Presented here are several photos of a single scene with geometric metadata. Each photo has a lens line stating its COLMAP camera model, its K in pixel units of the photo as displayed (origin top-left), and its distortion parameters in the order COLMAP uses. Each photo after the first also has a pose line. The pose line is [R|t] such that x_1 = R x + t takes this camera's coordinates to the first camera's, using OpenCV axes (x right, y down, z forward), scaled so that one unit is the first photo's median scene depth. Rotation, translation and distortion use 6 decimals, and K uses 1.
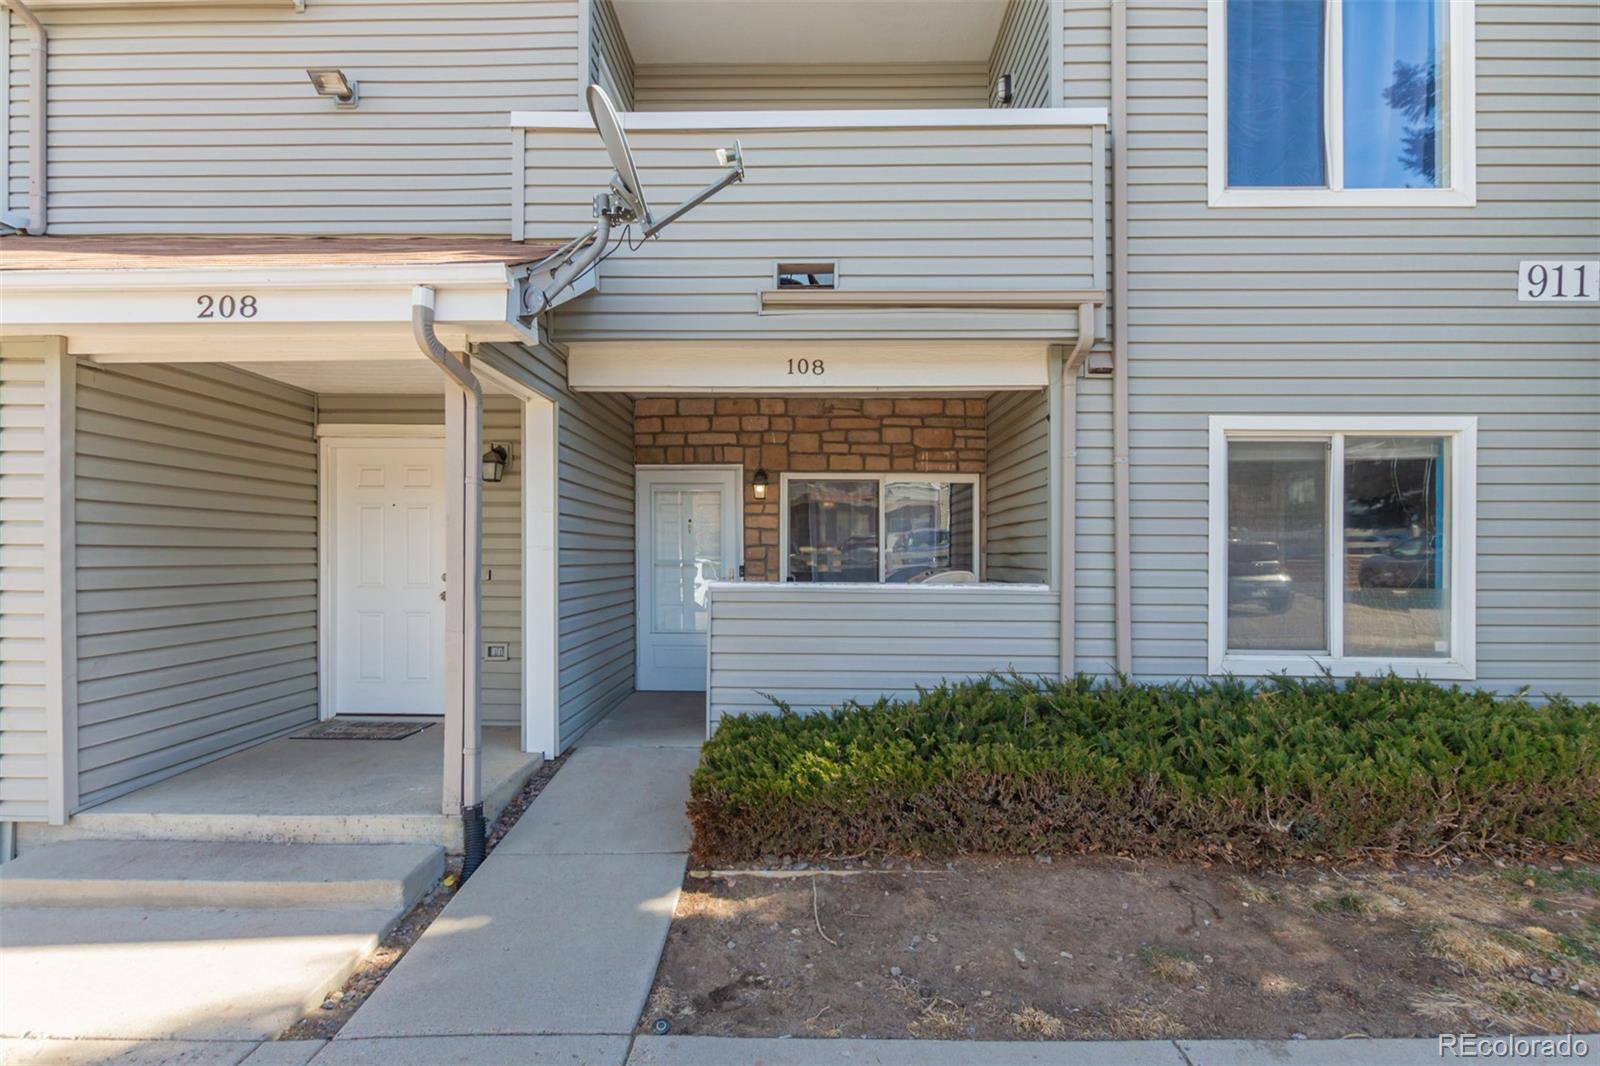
lens RADIAL K [[753.9, 0, 887.6], [0, 753.9, 559.9], [0, 0, 1]] dist [0.002778, -0.002083]
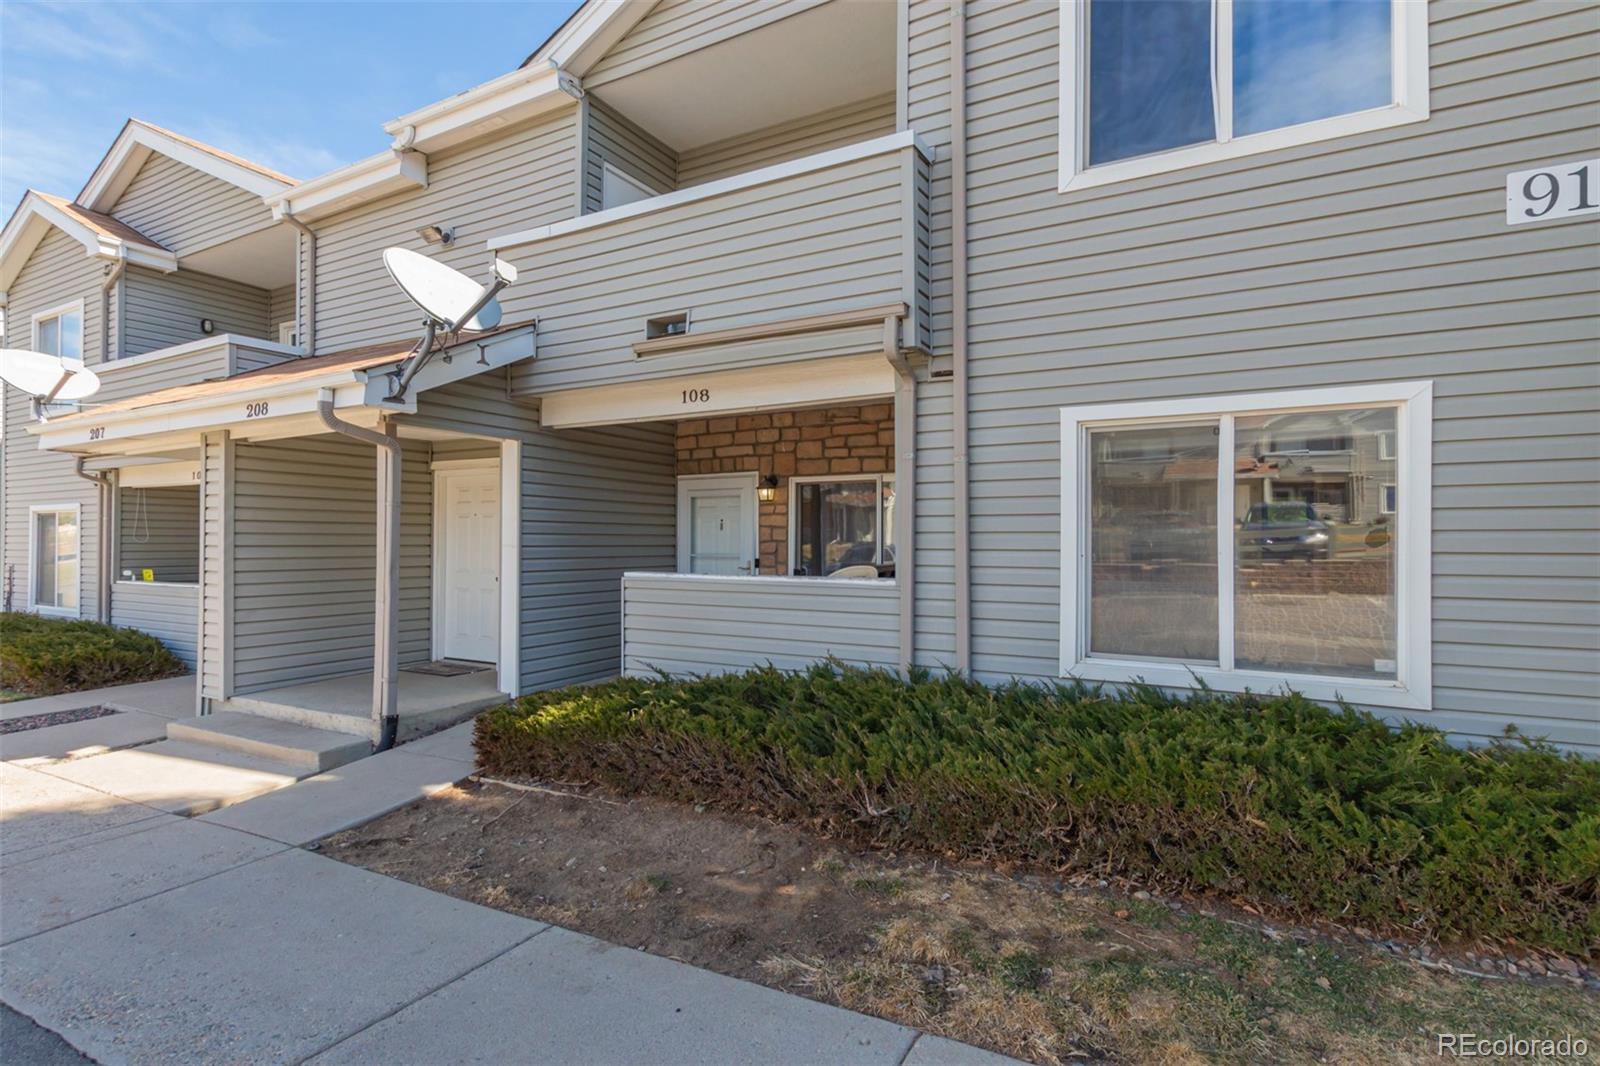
lens RADIAL K [[735.5, 0, 801.5], [0, 735.5, 541.8], [0, 0, 1]] dist [0.003831, -0.001575]
pose [[0.900380, -0.001681, -0.435100, 0.522941], [-0.003212, 0.999940, -0.010509, -0.008905], [0.435092, 0.010860, 0.900321, 0.009183]]
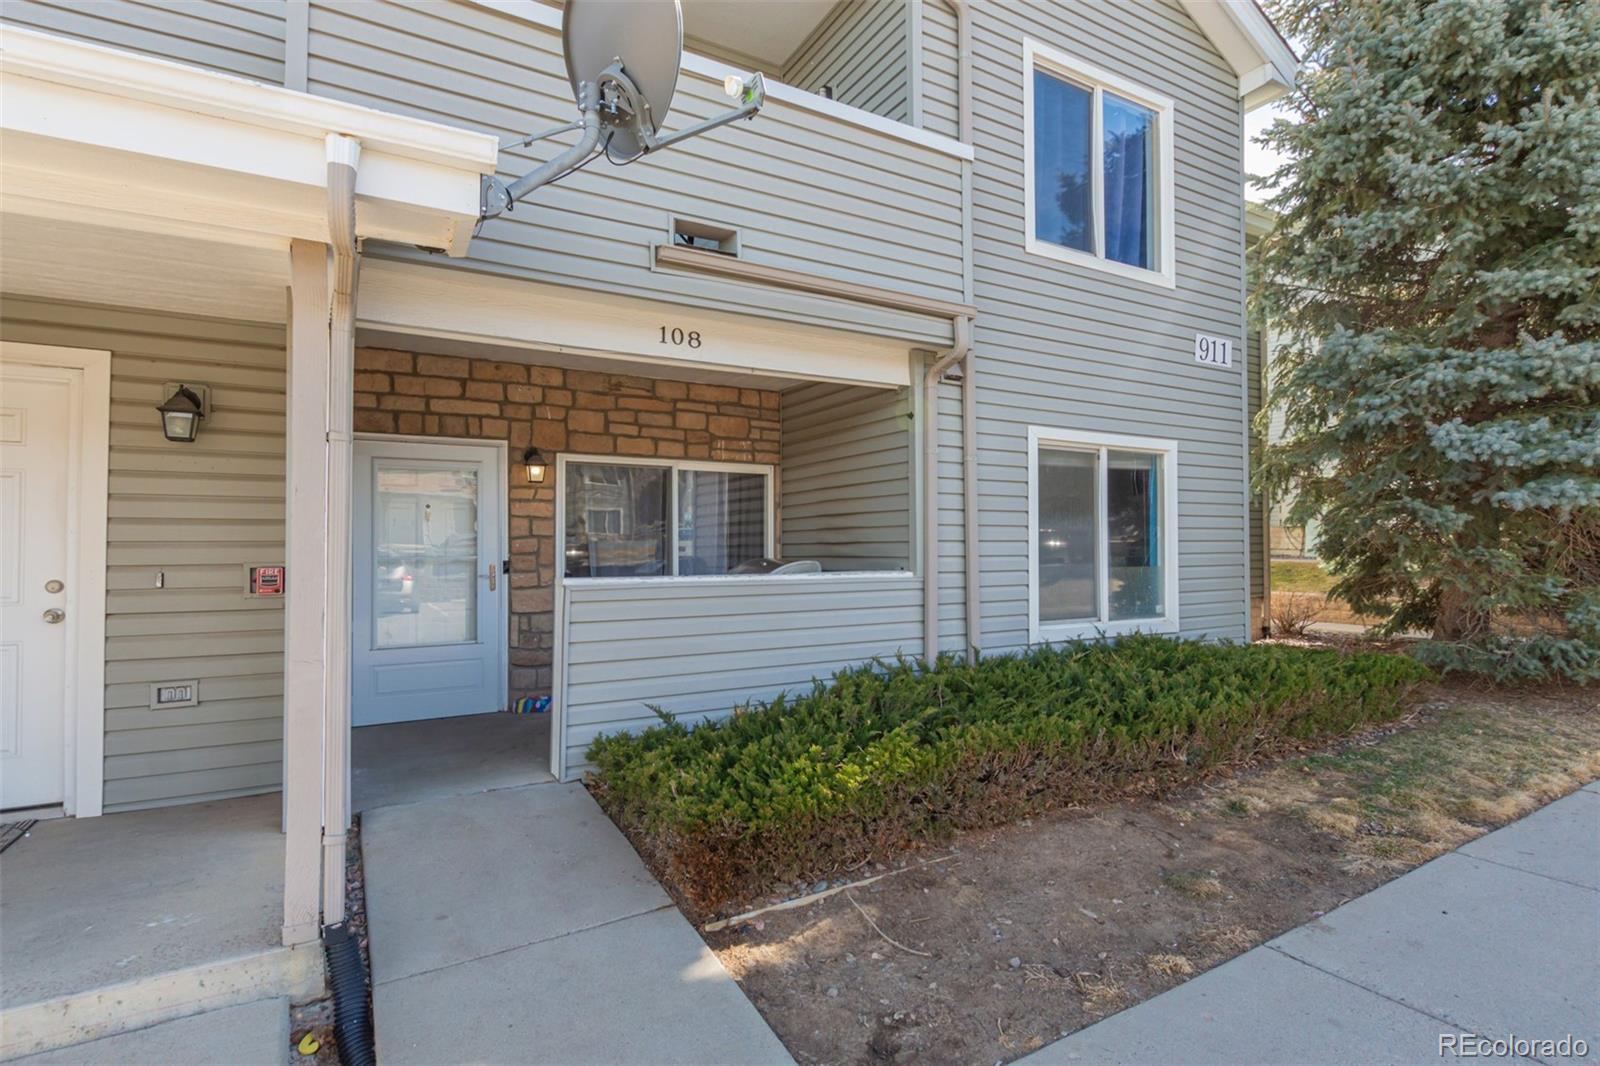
lens RADIAL K [[703.7, 0, 941.6], [0, 703.7, 535.5], [0, 0, 1]] dist [0.001365, -0.000111]
pose [[0.864253, -0.002027, 0.503053, -0.243491], [0.013520, 0.999724, -0.019199, 0.001812], [-0.502876, 0.023395, 0.864042, 0.109759]]
